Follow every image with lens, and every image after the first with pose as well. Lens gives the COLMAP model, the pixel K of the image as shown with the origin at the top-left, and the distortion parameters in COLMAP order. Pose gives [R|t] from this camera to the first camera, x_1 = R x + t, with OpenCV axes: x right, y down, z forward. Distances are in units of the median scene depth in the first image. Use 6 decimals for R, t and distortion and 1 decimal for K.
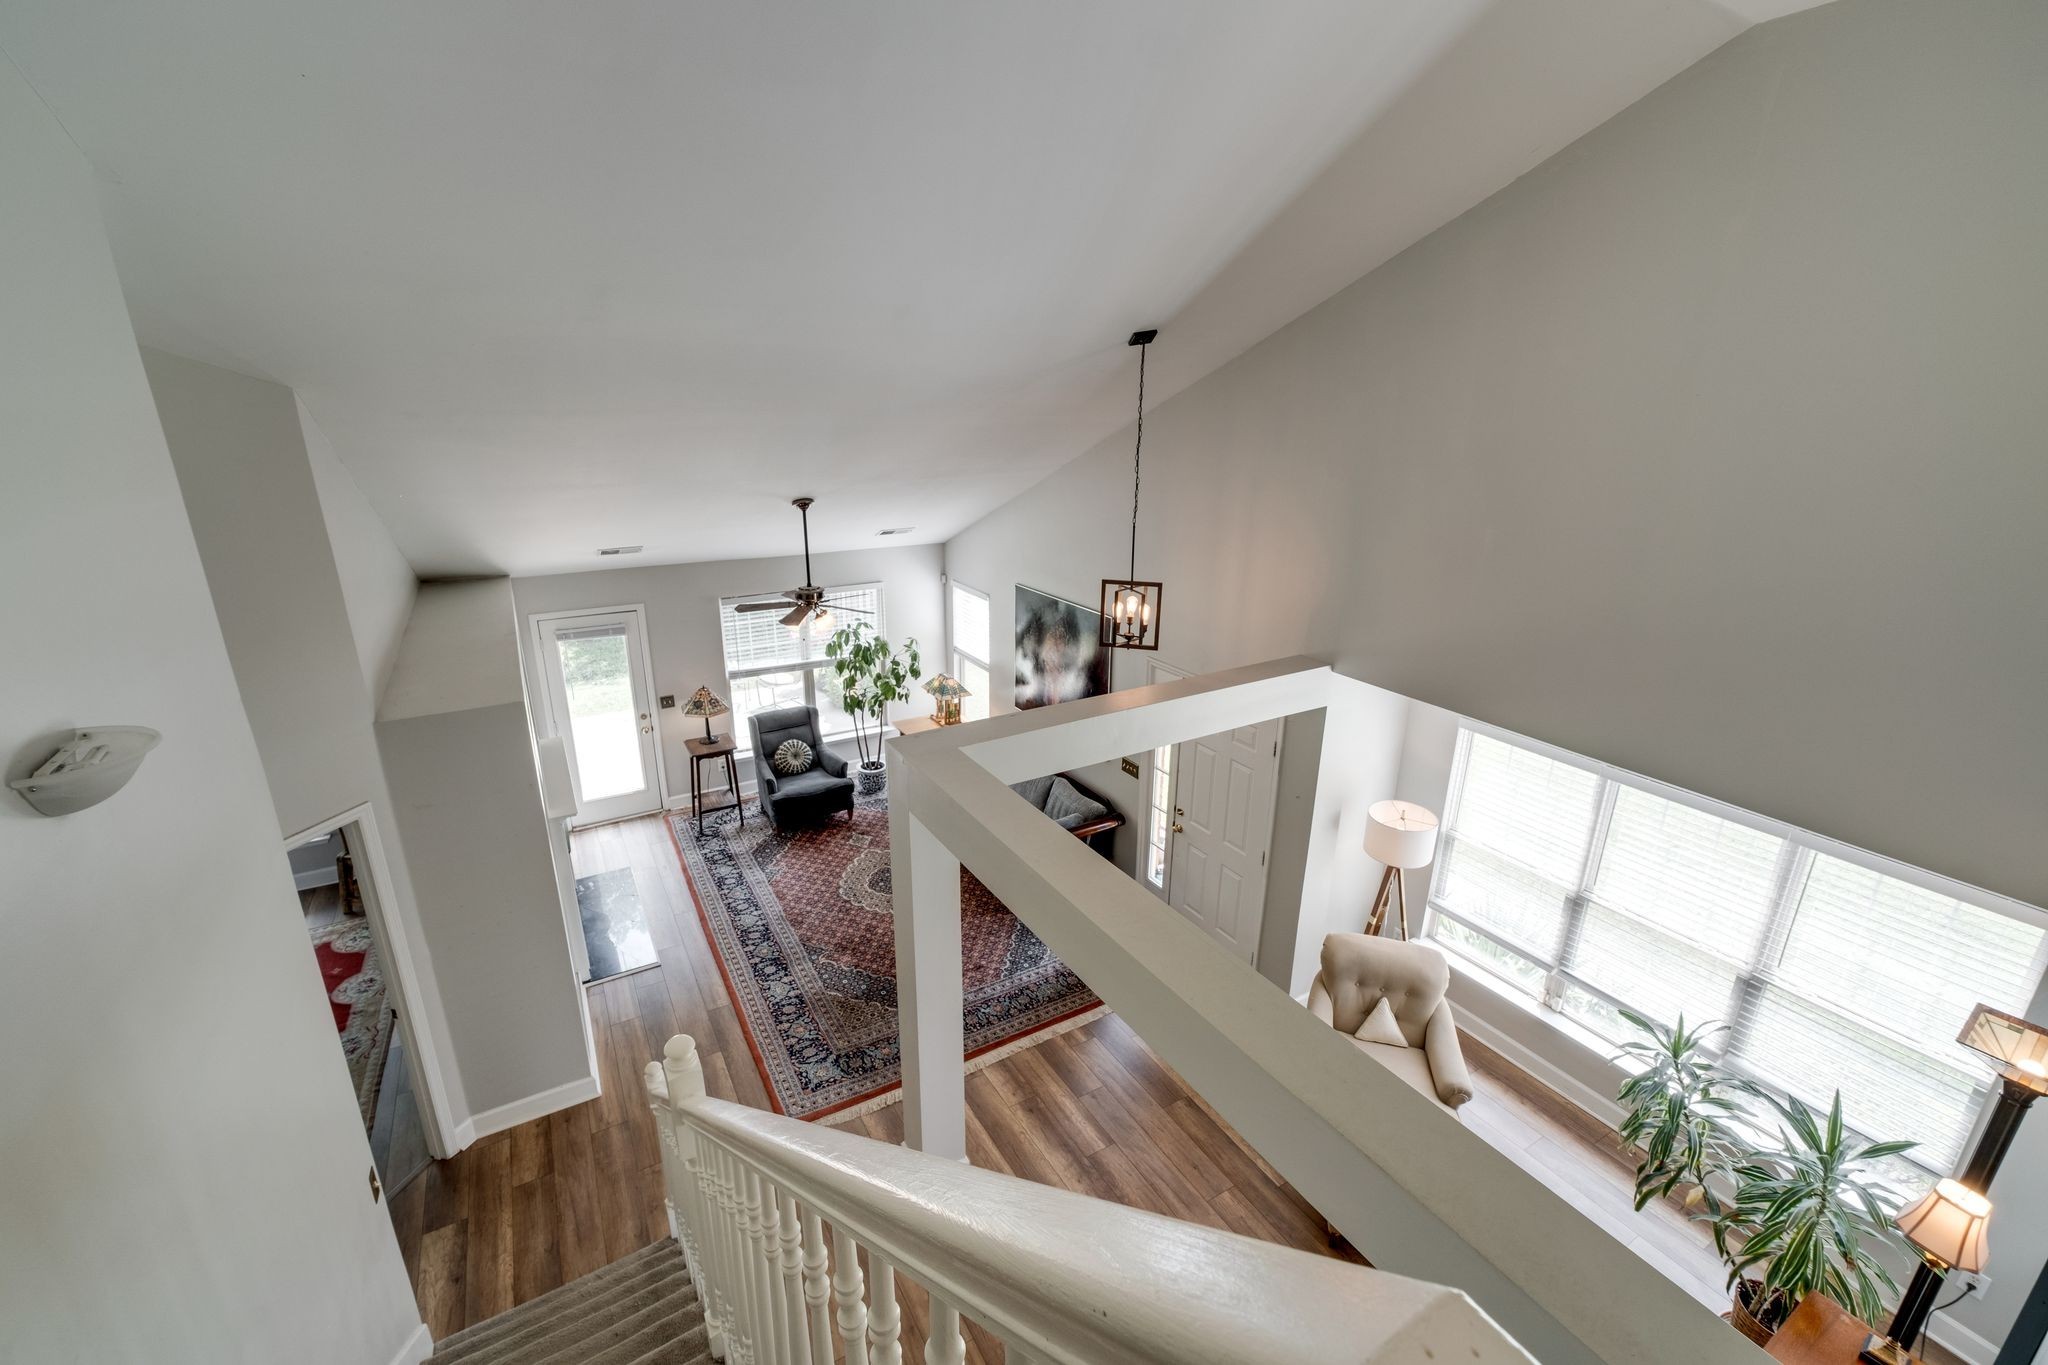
lens RADIAL K [[836.4, 0, 1024.0], [0, 836.4, 682.5], [0, 0, 1]] dist [-0.000544, 0.000129]
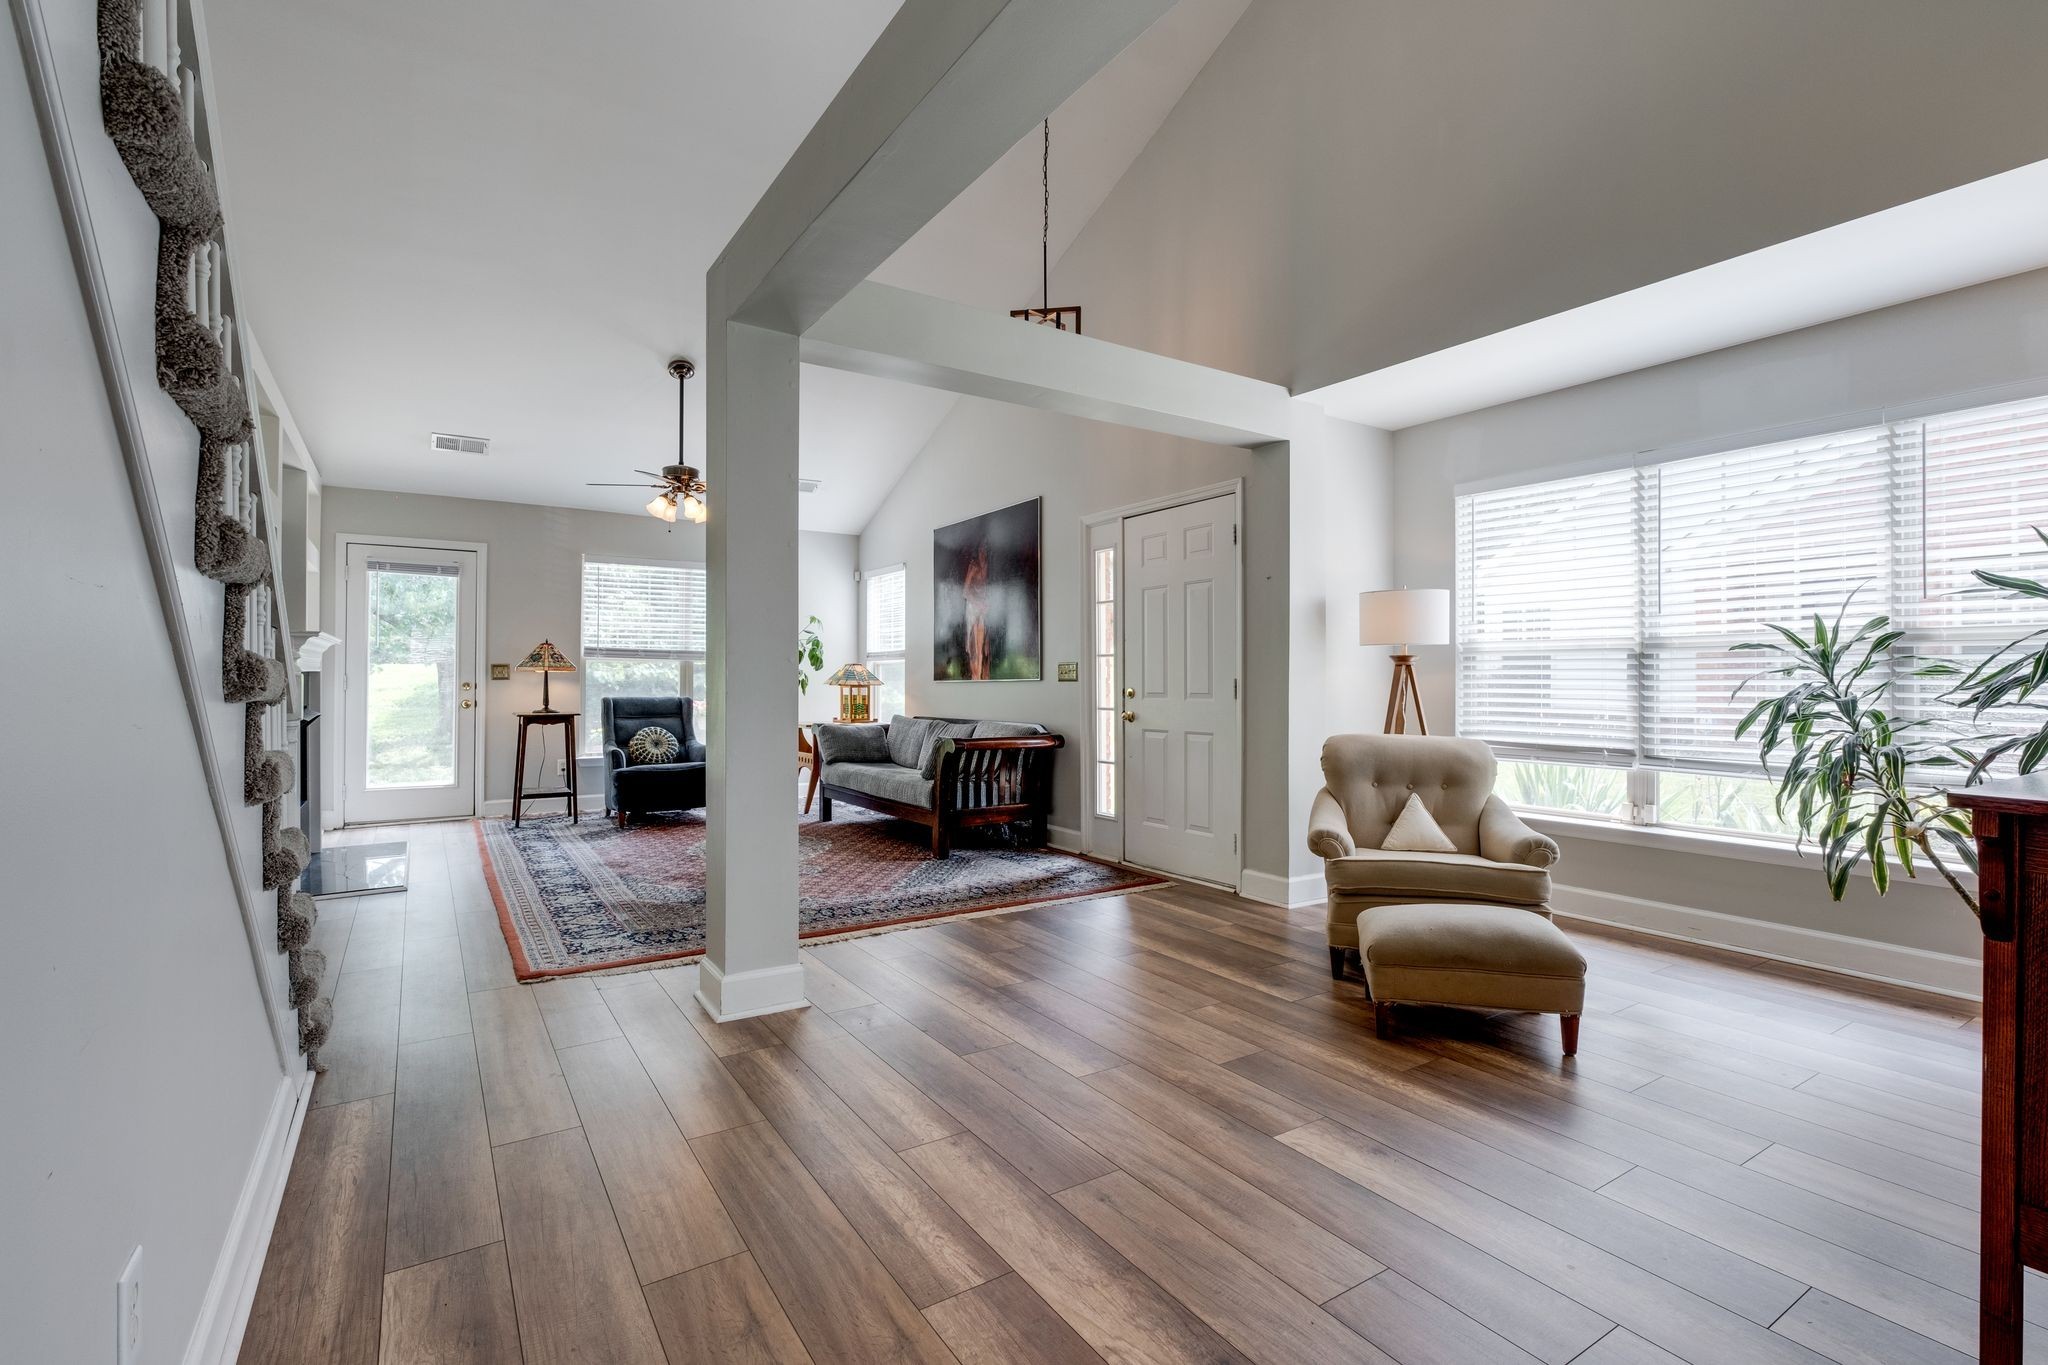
lens RADIAL K [[916.6, 0, 1024.0], [0, 916.6, 682.5], [0, 0, 1]] dist [0.002317, 0.000115]
pose [[0.999043, -0.007488, 0.043093, 0.047003], [0.020694, 0.948906, -0.314880, 0.384098], [-0.038534, 0.315470, 0.948153, 0.174228]]
